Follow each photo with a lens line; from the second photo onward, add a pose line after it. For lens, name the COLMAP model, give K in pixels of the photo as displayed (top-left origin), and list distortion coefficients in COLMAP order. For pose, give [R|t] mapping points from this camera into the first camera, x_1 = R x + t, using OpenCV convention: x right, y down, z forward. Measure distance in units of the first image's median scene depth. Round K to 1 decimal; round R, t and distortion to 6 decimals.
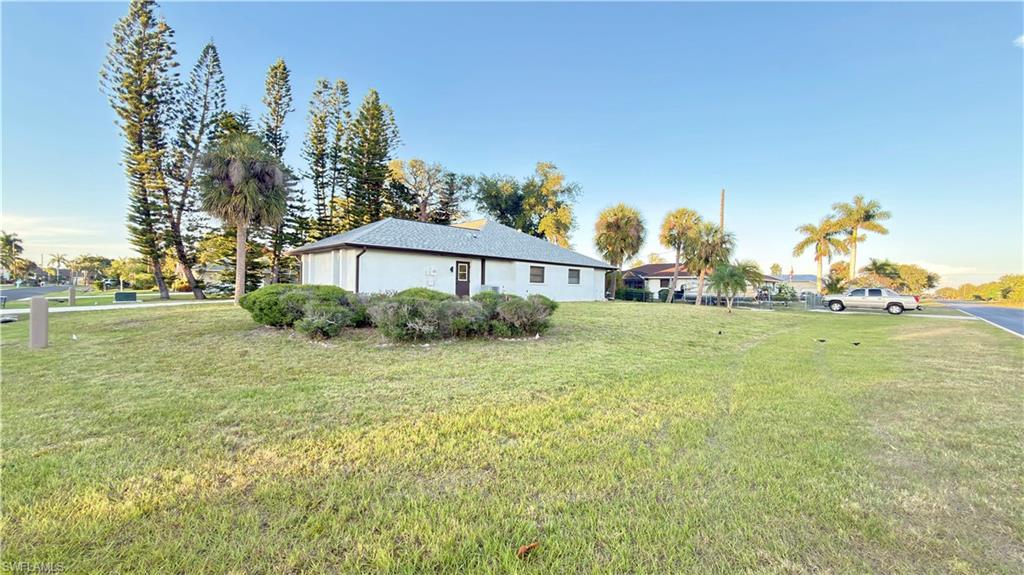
lens RADIAL K [[410.9, 0, 510.7], [0, 410.9, 294.8], [0, 0, 1]] dist [0.001631, 0.000198]
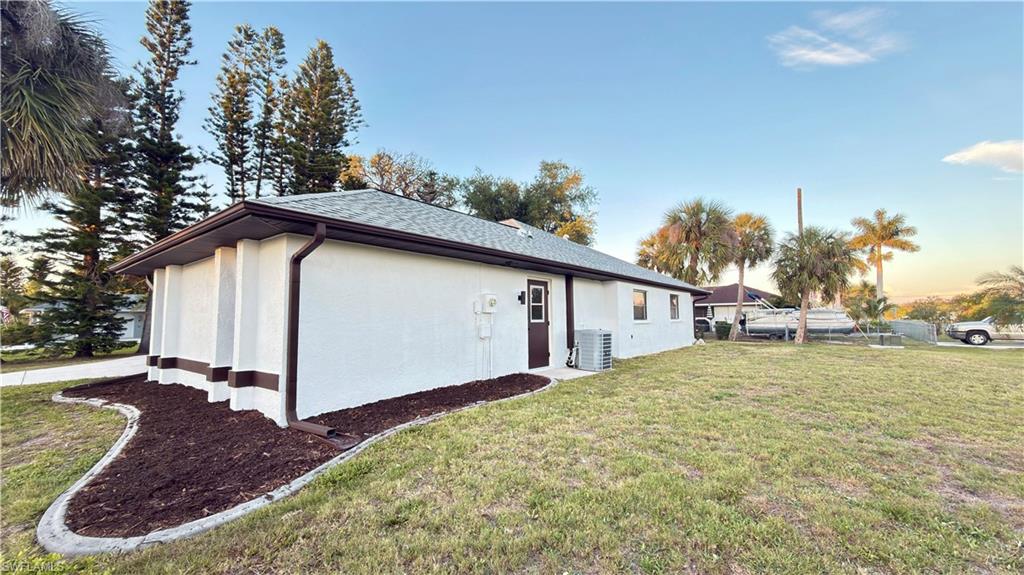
lens RADIAL K [[410.9, 0, 510.7], [0, 410.9, 294.8], [0, 0, 1]] dist [0.001631, 0.000198]
pose [[0.992200, -0.020468, 0.122965, -0.118529], [0.029535, 0.996940, -0.072372, -0.019089], [-0.121108, 0.075439, 0.989769, 0.320974]]
